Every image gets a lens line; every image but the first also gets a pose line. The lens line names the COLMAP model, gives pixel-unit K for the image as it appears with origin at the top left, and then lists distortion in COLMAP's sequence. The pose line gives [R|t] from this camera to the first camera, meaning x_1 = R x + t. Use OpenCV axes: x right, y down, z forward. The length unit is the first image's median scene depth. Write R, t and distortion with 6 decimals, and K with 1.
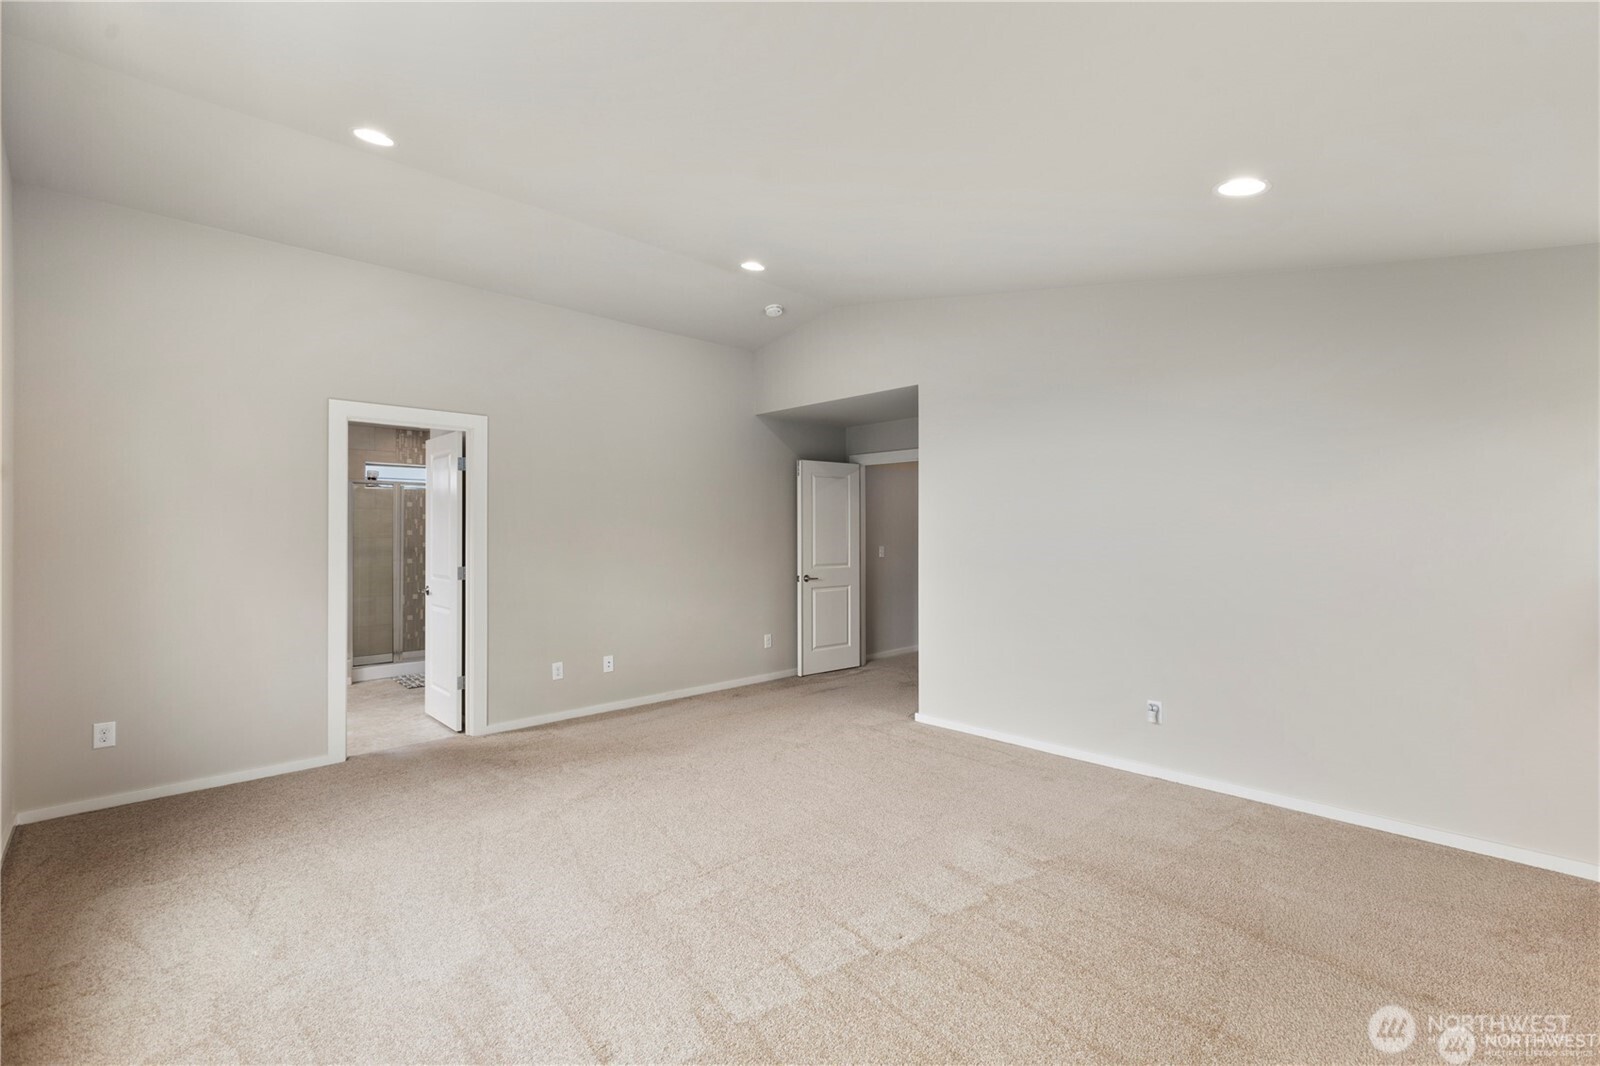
lens RADIAL K [[709.9, 0, 805.6], [0, 709.9, 528.8], [0, 0, 1]] dist [-0.003184, -0.000652]
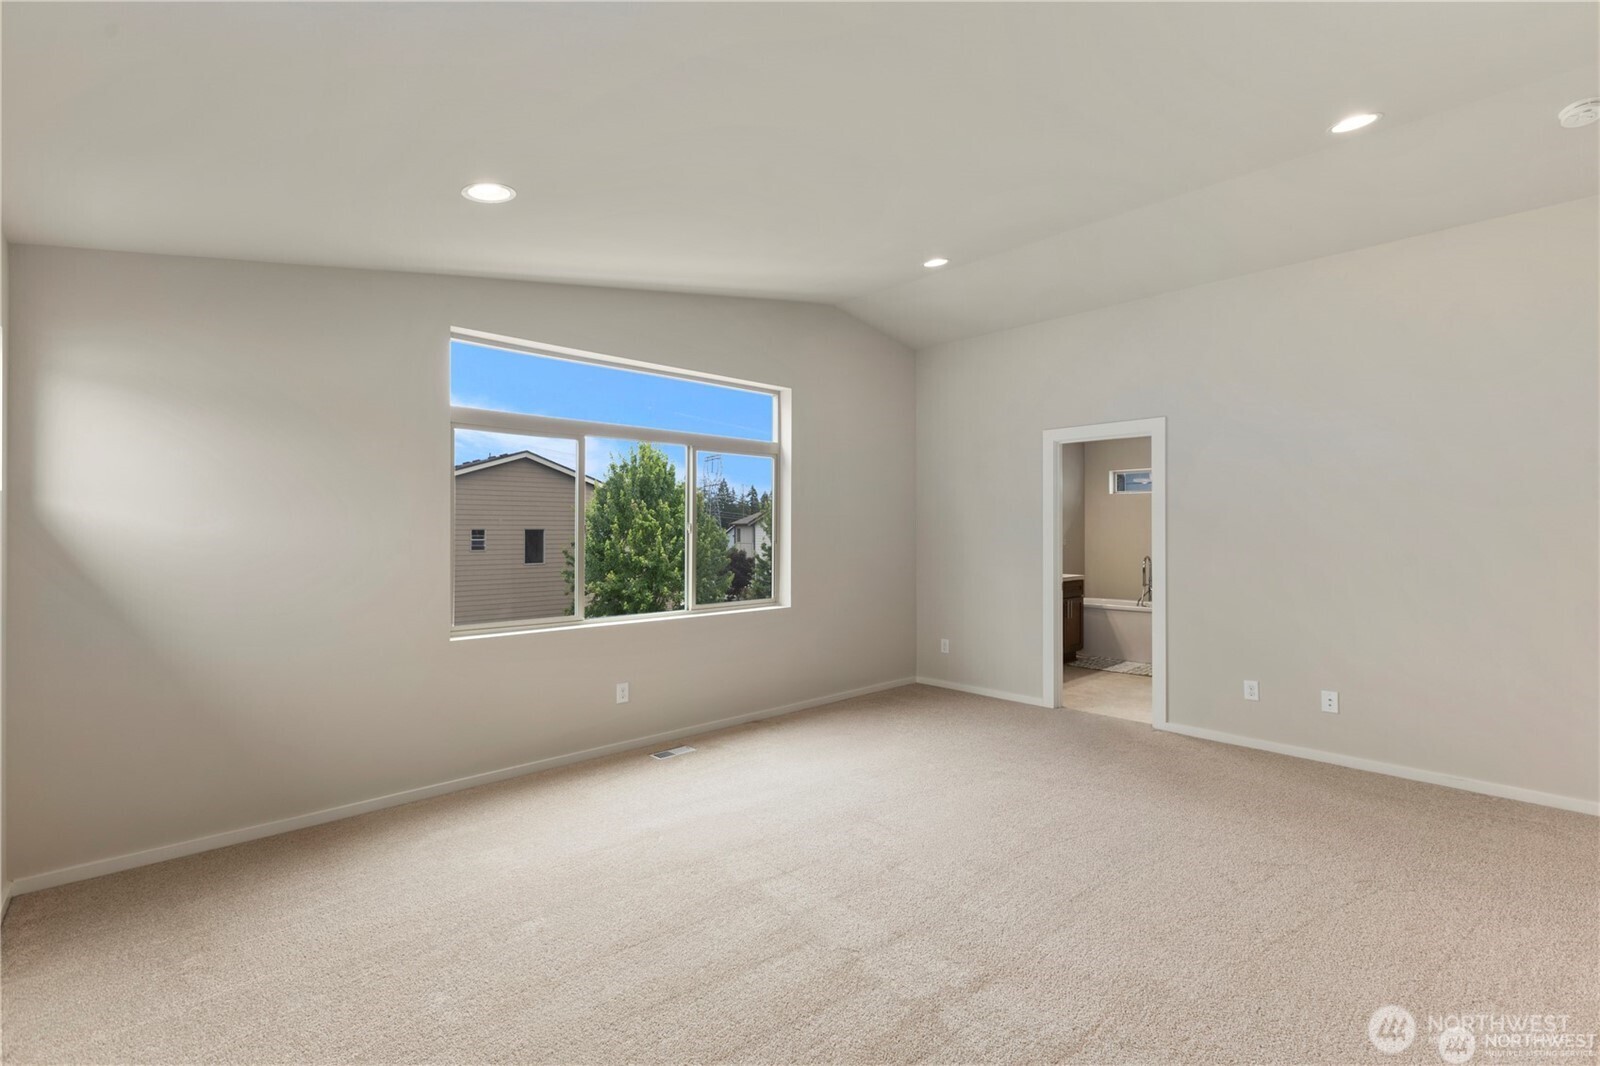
lens RADIAL K [[709.9, 0, 802.1], [0, 709.9, 532.5], [0, 0, 1]] dist [-0.003184, -0.000652]
pose [[-0.019324, 0.001947, -0.999811, 0.646559], [0.003093, 0.999993, 0.001887, 0.003938], [0.999808, -0.003056, -0.019330, 0.565082]]
